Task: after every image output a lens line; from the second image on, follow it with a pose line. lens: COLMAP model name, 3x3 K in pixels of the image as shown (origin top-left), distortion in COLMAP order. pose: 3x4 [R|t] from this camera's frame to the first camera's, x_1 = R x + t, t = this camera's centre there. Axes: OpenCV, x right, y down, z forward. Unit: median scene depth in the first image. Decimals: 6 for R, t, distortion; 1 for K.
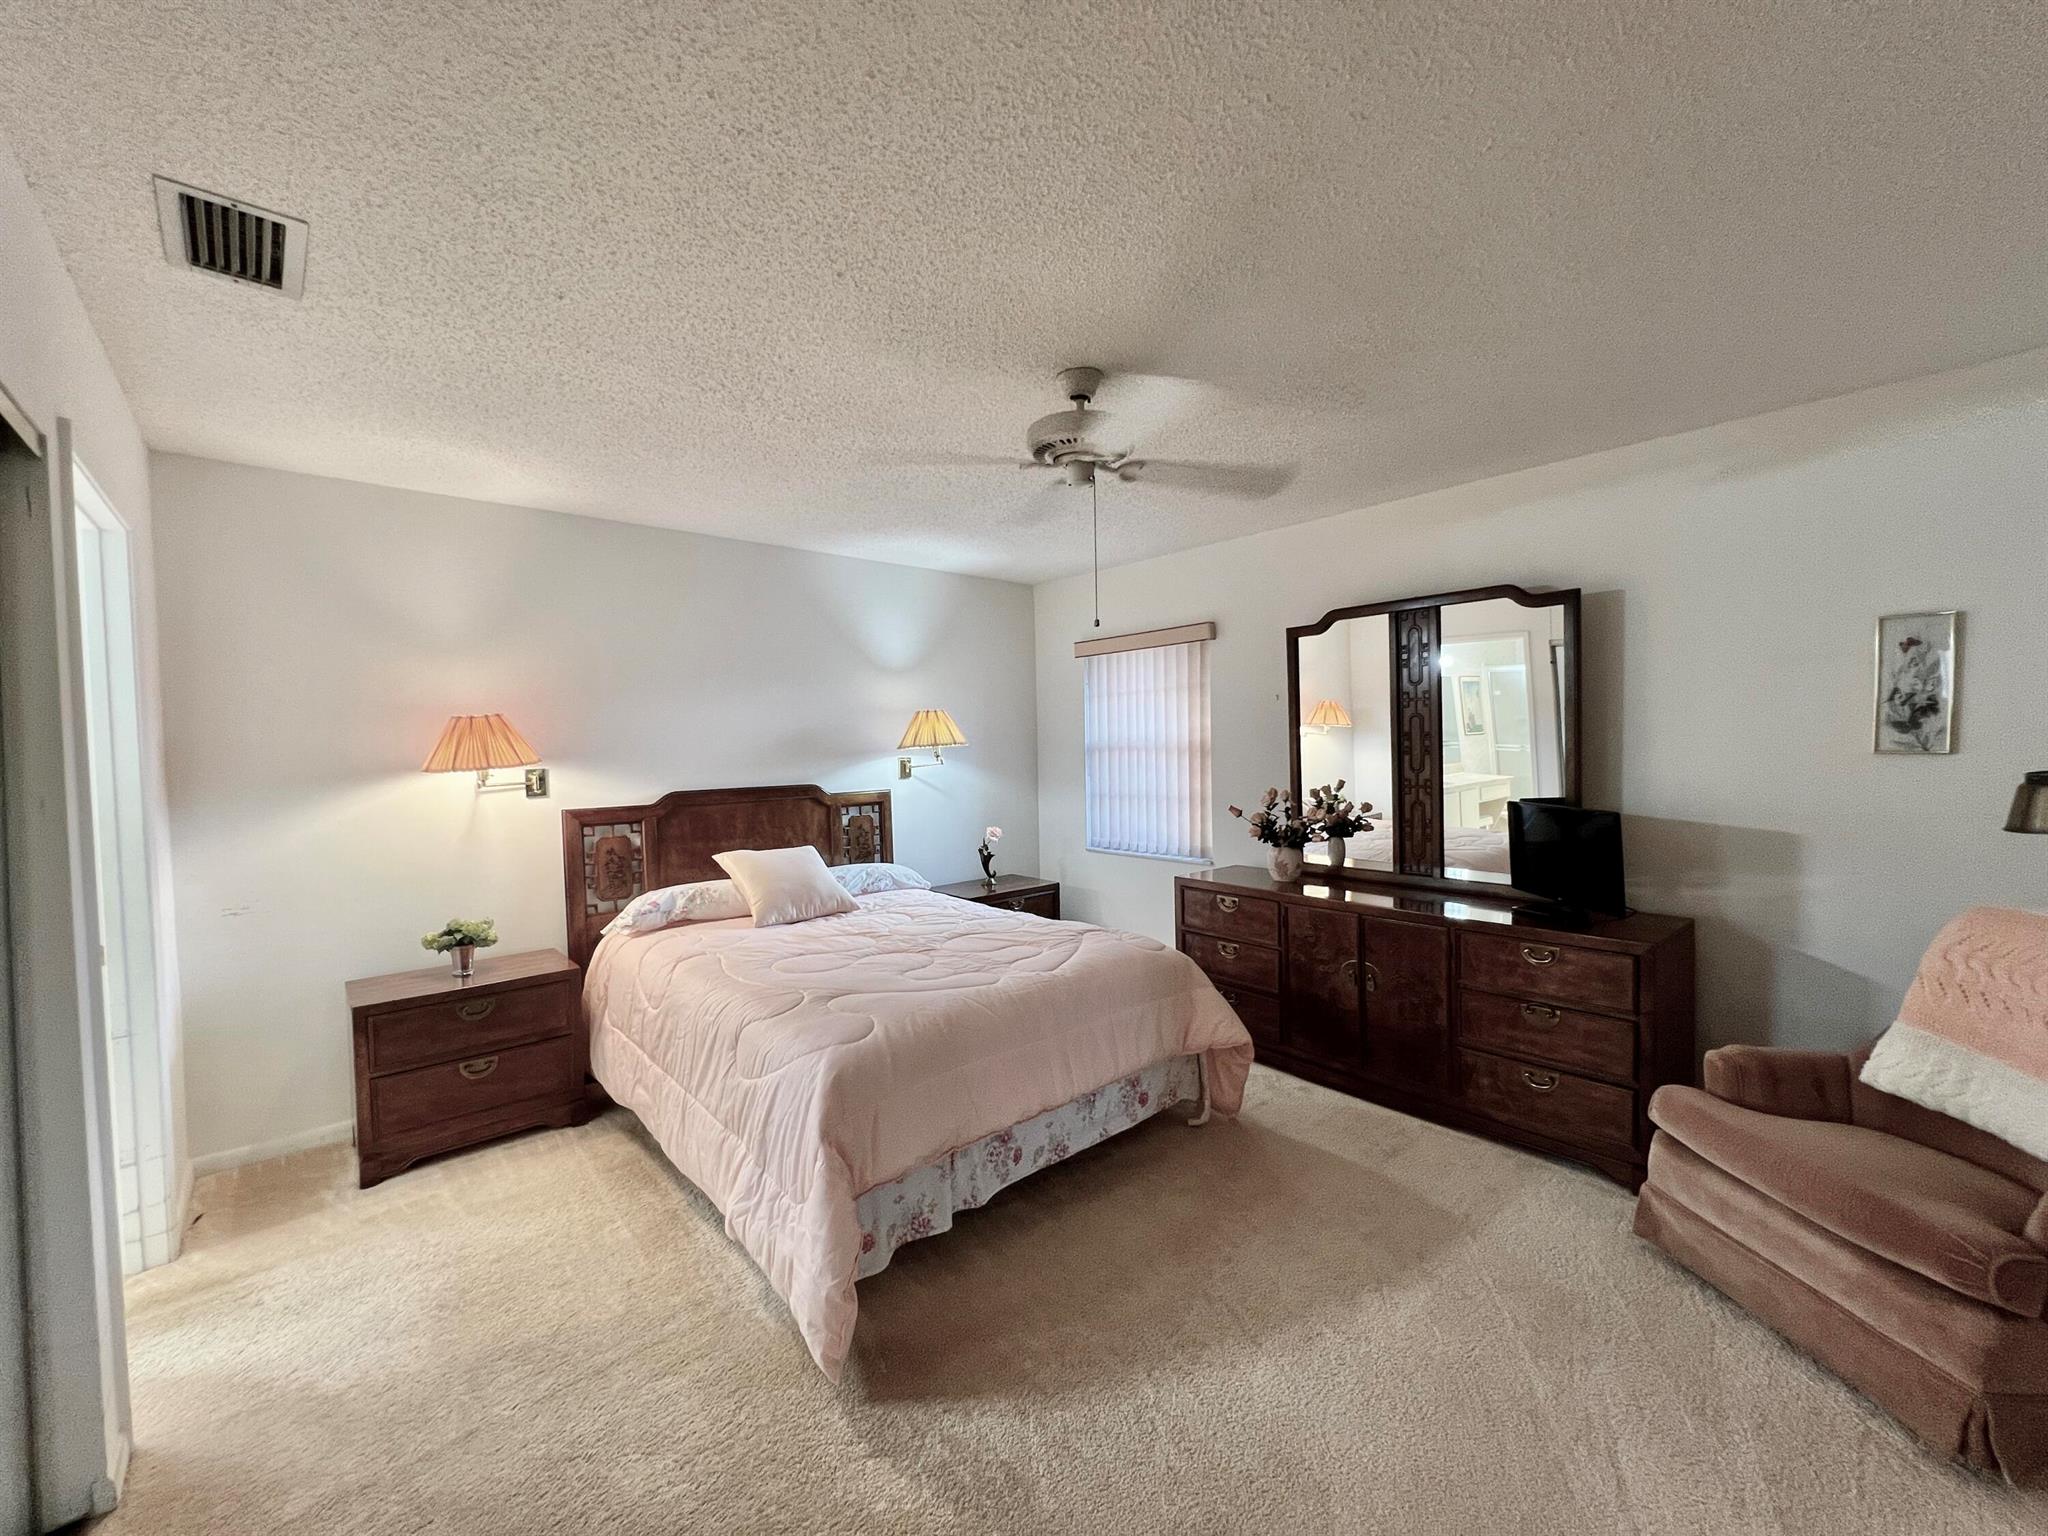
lens RADIAL K [[818.9, 0, 1025.7], [0, 818.9, 770.7], [0, 0, 1]] dist [-0.001200, 0.000339]
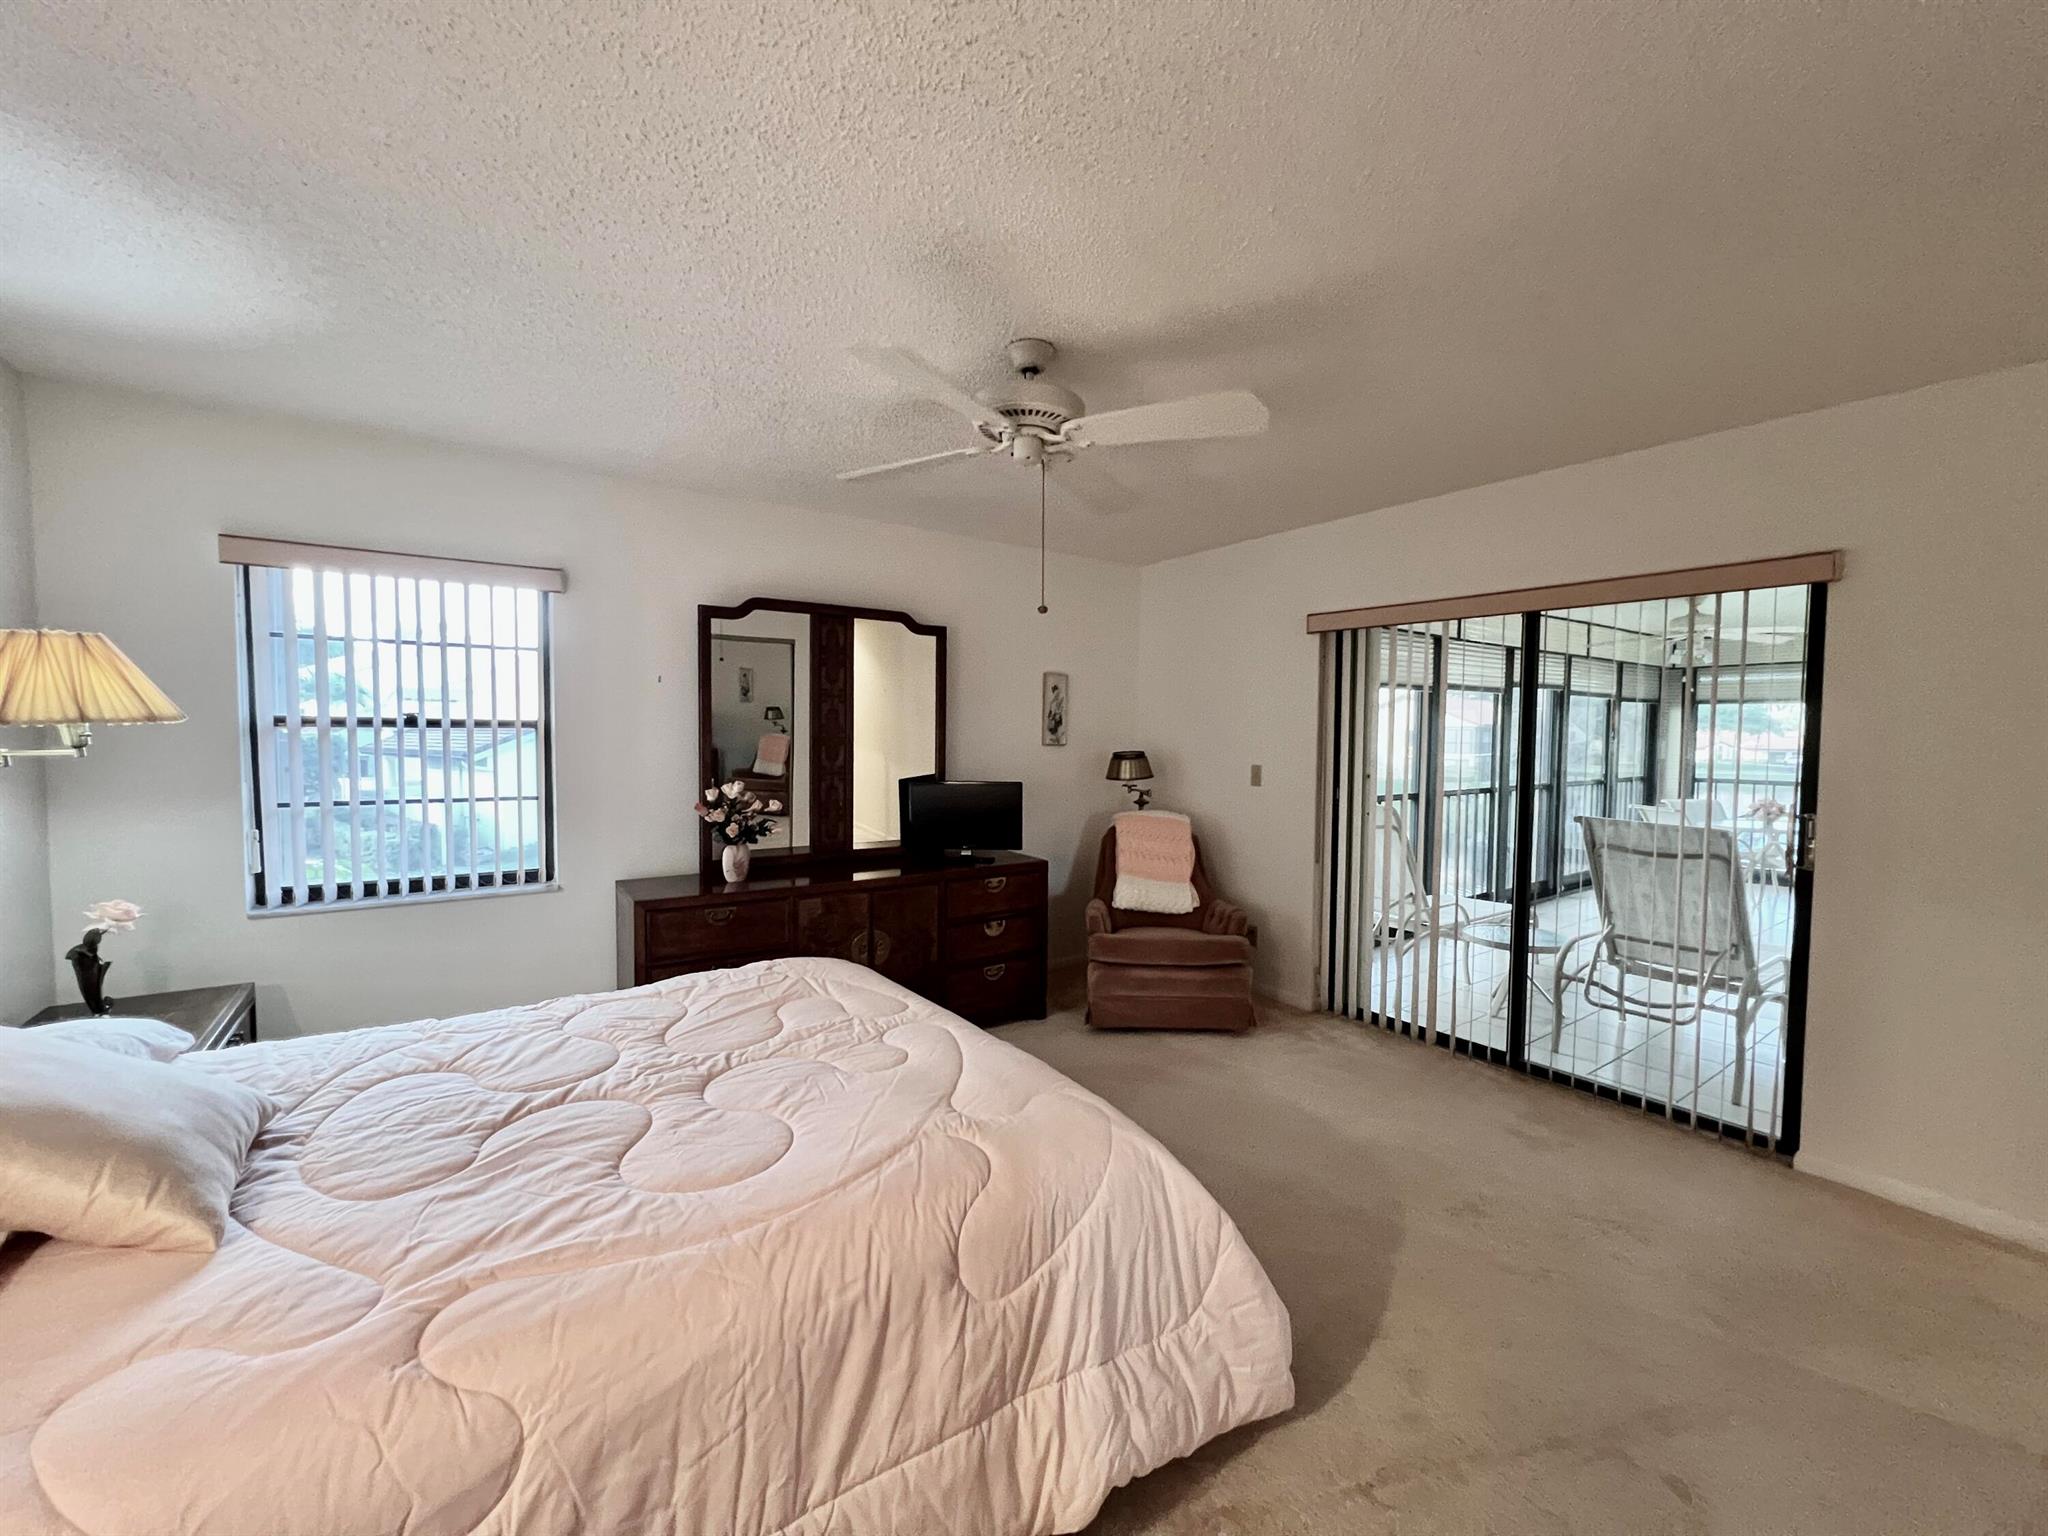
lens RADIAL K [[818.9, 0, 1025.2], [0, 818.9, 770.6], [0, 0, 1]] dist [-0.001200, 0.000339]
pose [[0.106663, -0.027988, 0.993901, -0.716032], [0.017389, 0.999503, 0.026280, -0.010246], [-0.994143, 0.014479, 0.107097, 0.716720]]
